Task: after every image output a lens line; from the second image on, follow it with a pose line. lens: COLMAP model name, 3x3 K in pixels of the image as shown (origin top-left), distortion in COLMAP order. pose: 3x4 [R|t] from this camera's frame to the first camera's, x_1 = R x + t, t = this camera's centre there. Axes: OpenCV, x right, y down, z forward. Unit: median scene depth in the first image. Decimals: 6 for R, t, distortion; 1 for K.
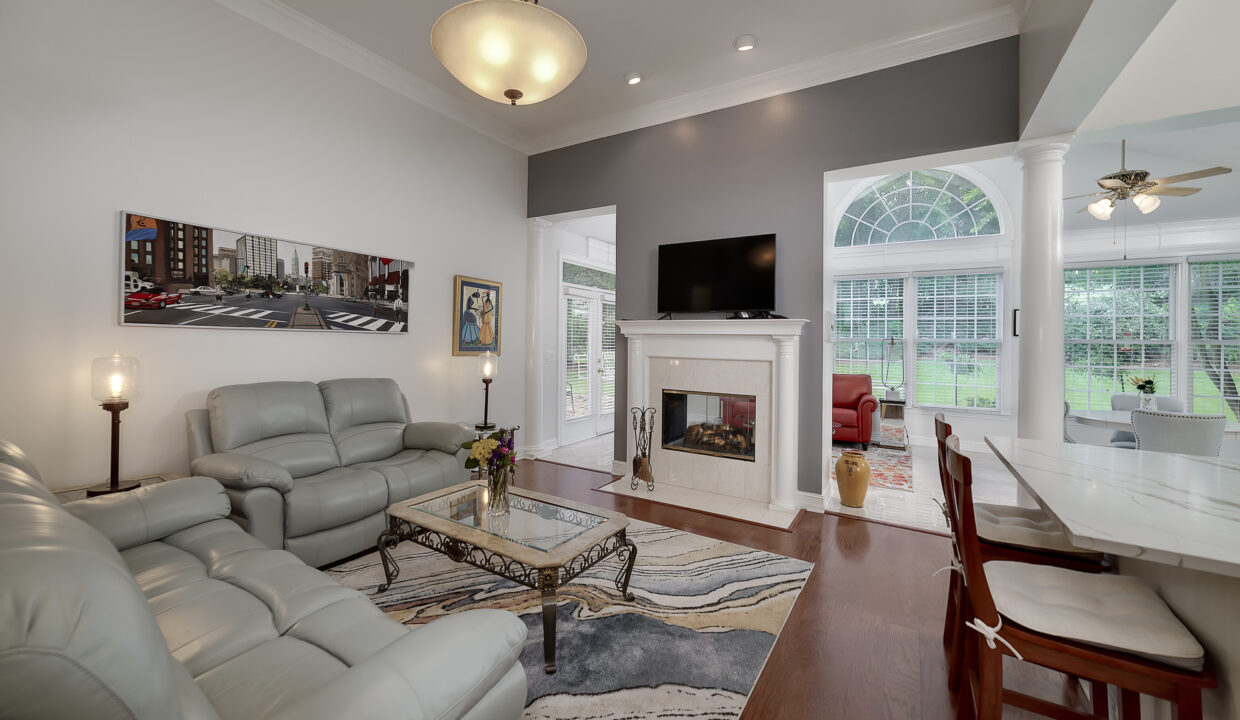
lens RADIAL K [[492.7, 0, 607.6], [0, 492.7, 349.8], [0, 0, 1]] dist [-0.006371, 0.002374]
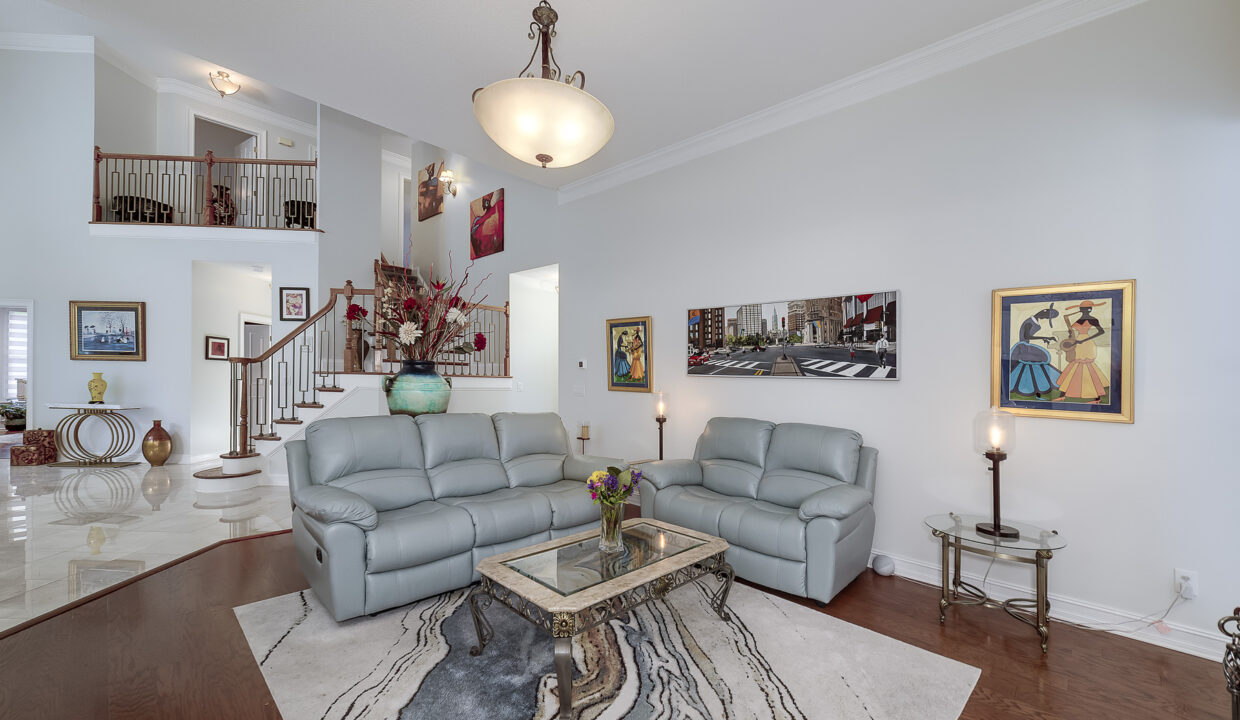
lens RADIAL K [[492.7, 0, 616.8], [0, 492.7, 368.3], [0, 0, 1]] dist [-0.006371, 0.002374]
pose [[-0.188426, -0.047320, -0.980947, 0.519192], [-0.047418, 0.998112, -0.039040, 0.001431], [0.980942, 0.039159, -0.190314, 0.775031]]
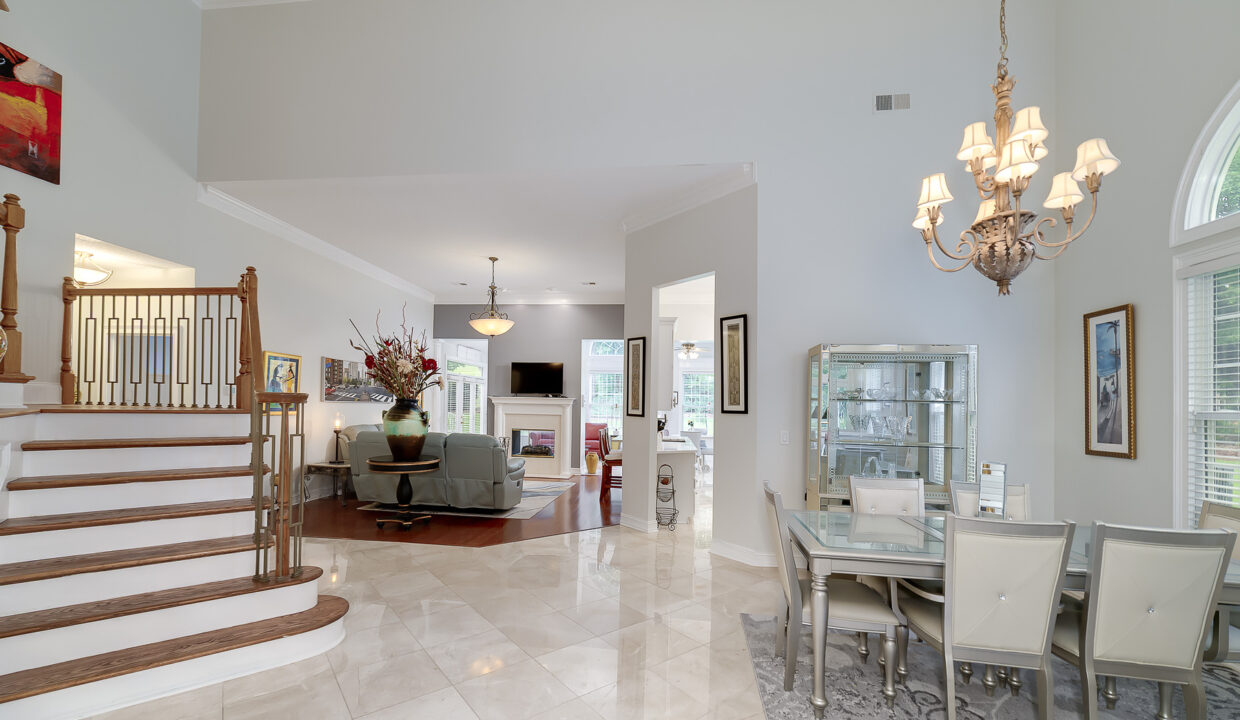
lens RADIAL K [[519.6, 0, 591.5], [0, 519.6, 401.8], [0, 0, 1]] dist [-0.007194, -0.000419]
pose [[0.917110, 0.002589, 0.398626, -0.560899], [0.002861, 0.999910, -0.013076, -0.007029], [-0.398624, 0.013133, 0.917020, -1.439709]]
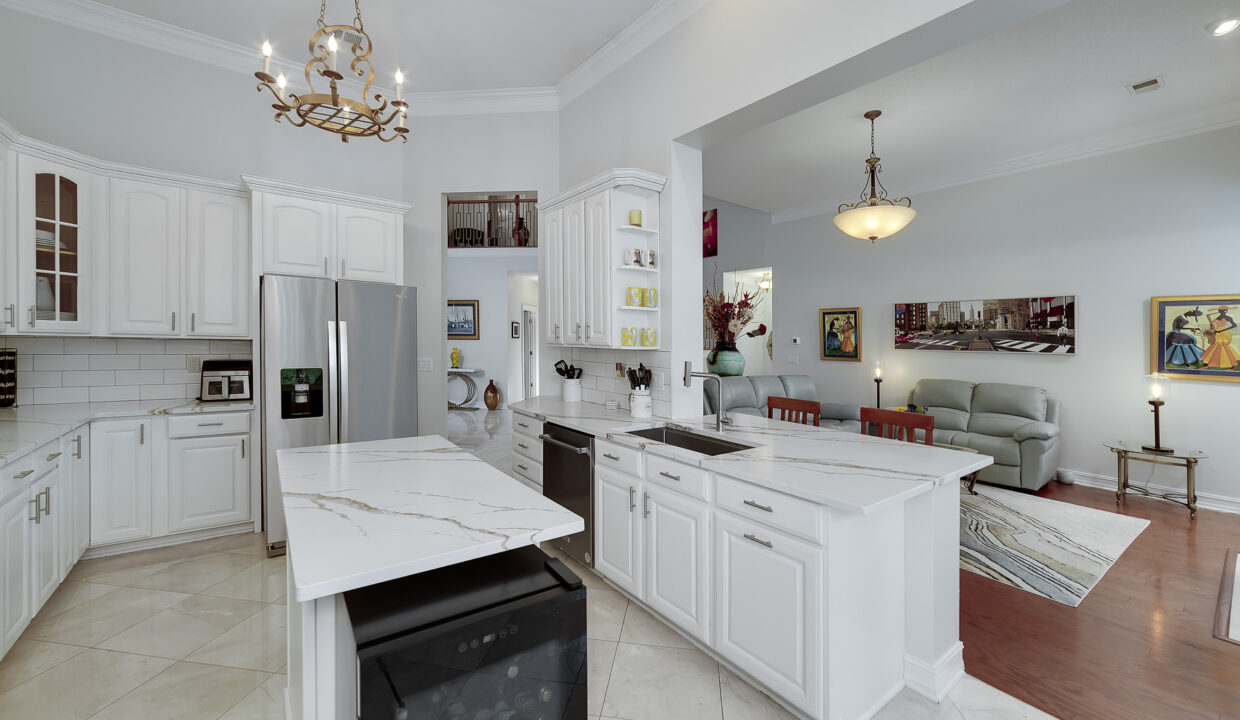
lens RADIAL K [[470.3, 0, 628.8], [0, 470.3, 336.7], [0, 0, 1]] dist [0.008377, -0.000873]
pose [[-0.335218, -0.040749, -0.941259, 1.174528], [-0.044278, 0.998642, -0.027464, 0.004450], [0.941099, 0.032471, -0.336567, 0.391974]]
